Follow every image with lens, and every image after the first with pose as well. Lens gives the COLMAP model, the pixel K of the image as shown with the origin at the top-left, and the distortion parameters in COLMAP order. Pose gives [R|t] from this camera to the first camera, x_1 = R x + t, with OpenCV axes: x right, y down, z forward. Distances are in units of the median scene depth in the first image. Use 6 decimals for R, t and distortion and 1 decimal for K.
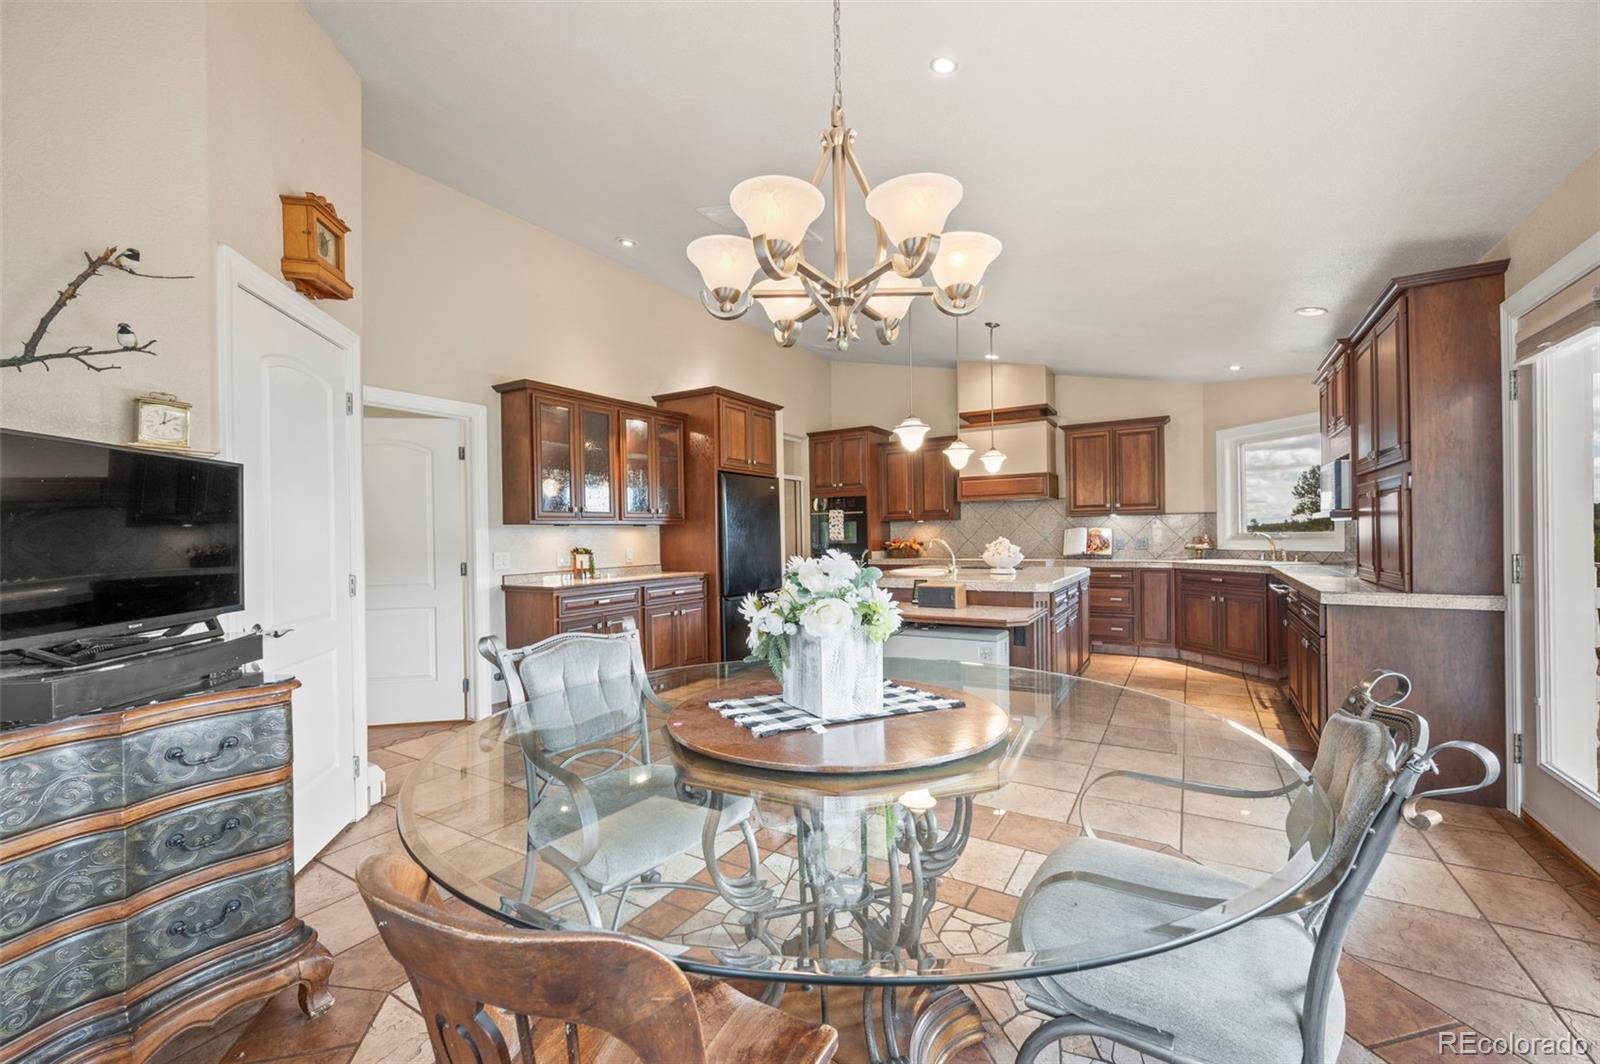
lens RADIAL K [[637.3, 0, 806.2], [0, 637.3, 539.5], [0, 0, 1]] dist [0.001157, 0.000032]
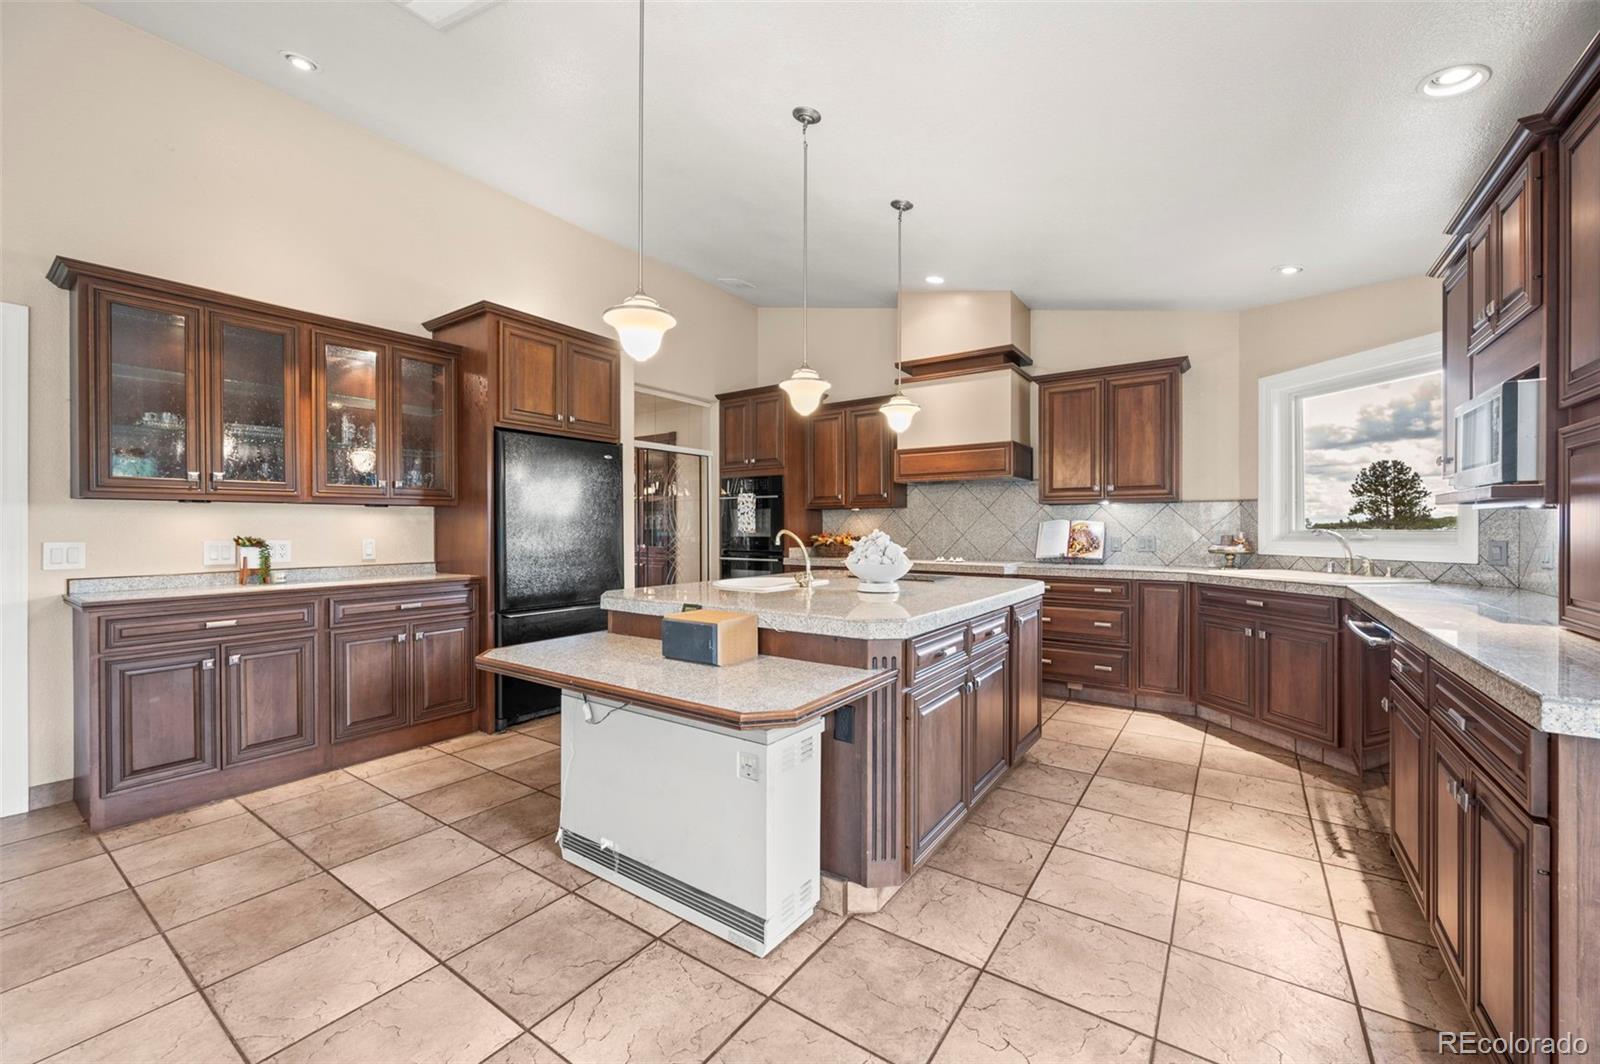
lens RADIAL K [[629.1, 0, 802.1], [0, 629.1, 531.6], [0, 0, 1]] dist [-0.000987, -0.000082]
pose [[0.997877, 0.015224, -0.063326, 0.213962], [-0.015285, 0.999883, -0.000487, -0.000833], [0.063311, 0.001454, 0.997993, 0.318516]]
